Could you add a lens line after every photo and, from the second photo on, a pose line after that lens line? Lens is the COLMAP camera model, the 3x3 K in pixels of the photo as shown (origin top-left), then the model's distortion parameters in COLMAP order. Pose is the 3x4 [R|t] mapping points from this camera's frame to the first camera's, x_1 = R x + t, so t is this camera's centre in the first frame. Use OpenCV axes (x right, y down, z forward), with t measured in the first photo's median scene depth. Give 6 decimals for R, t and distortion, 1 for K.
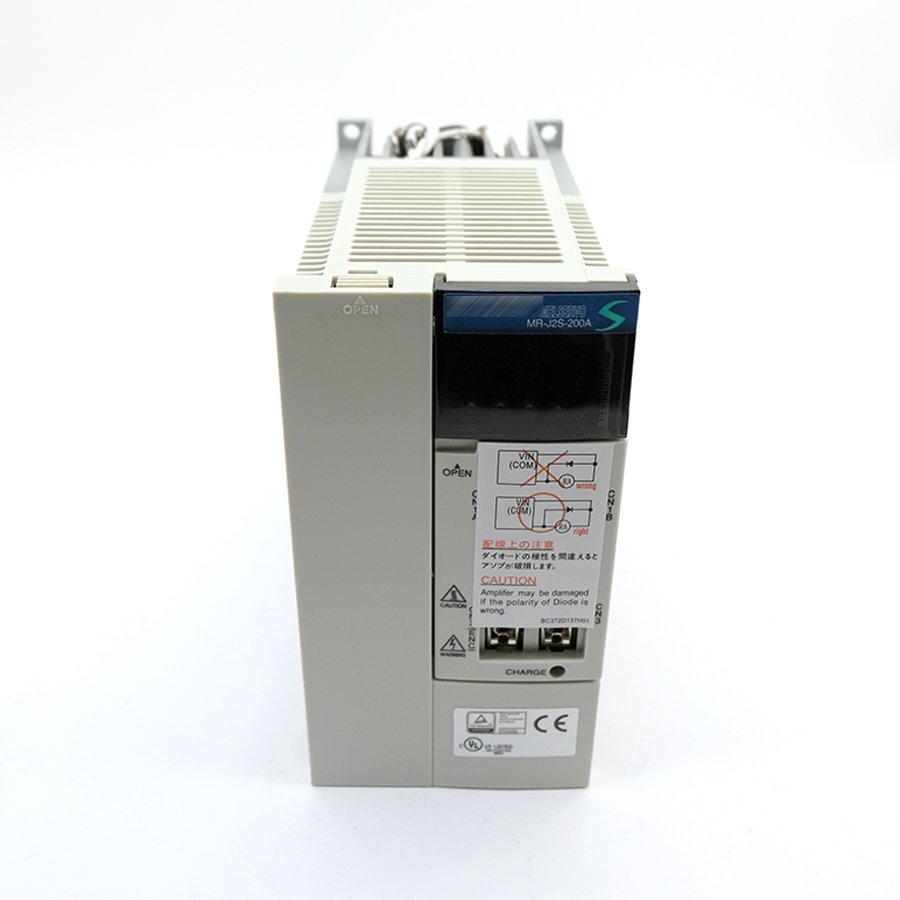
lens RADIAL K [[1061.0, 0, 434.2], [0, 1061.0, 479.8], [0, 0, 1]] dist [-0.159450, 0.672959]
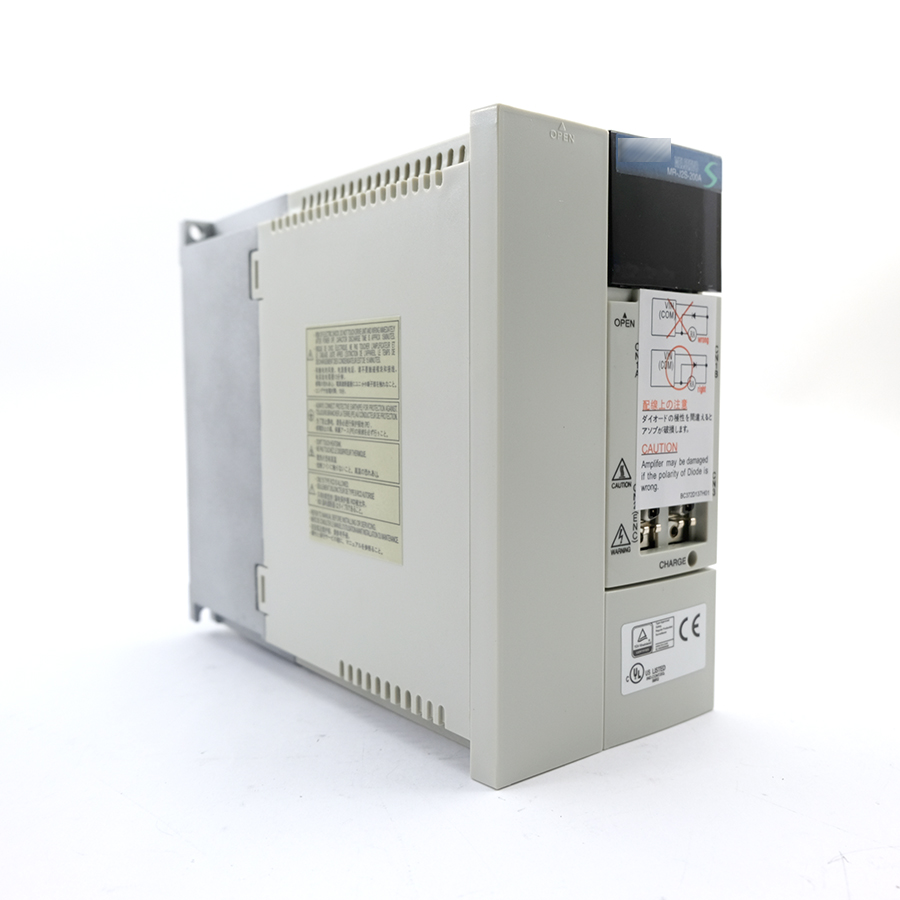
lens RADIAL K [[907.9, 0, 446.7], [0, 907.9, 448.4], [0, 0, 1]] dist [-0.115753, 0.342048]
pose [[0.785326, -0.050386, 0.617028, -0.626079], [0.320625, 0.885704, -0.335751, 0.322263], [-0.529587, 0.461508, 0.711722, 0.501767]]
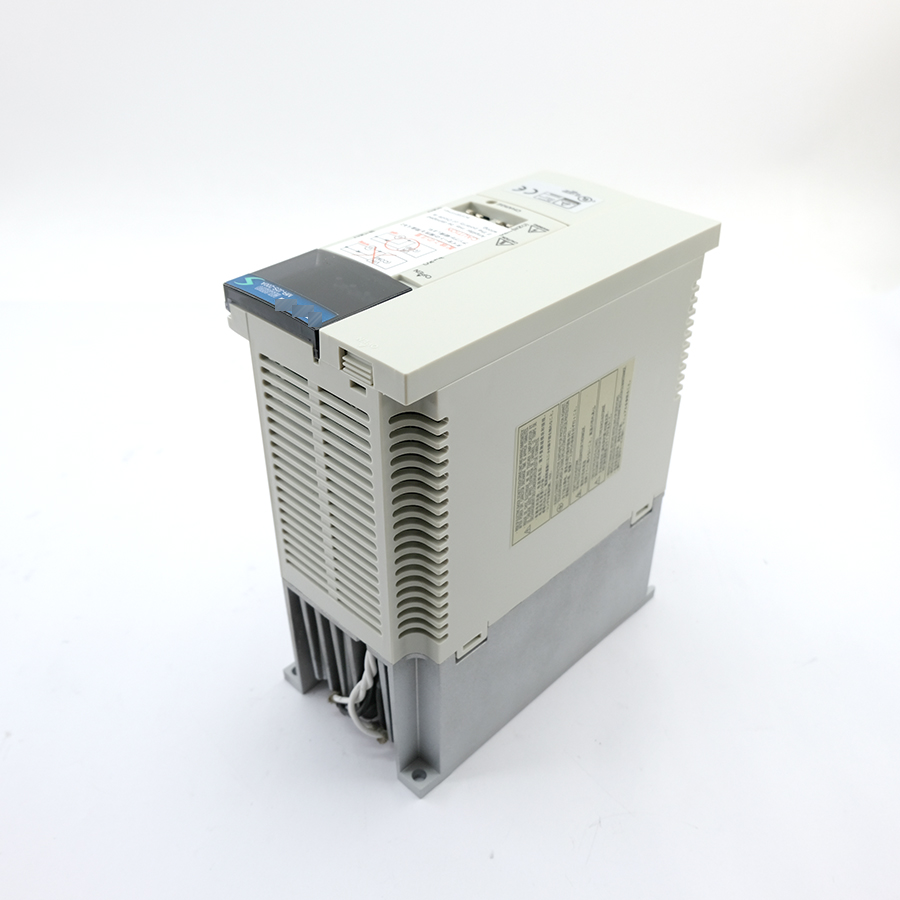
lens RADIAL K [[907.9, 0, 446.7], [0, 907.9, 448.4], [0, 0, 1]] dist [-0.115753, 0.342048]
pose [[-0.712183, -0.392795, 0.581814, -0.683230], [0.601150, -0.769245, 0.216518, -0.369185], [0.362511, 0.503958, 0.783972, 0.248295]]
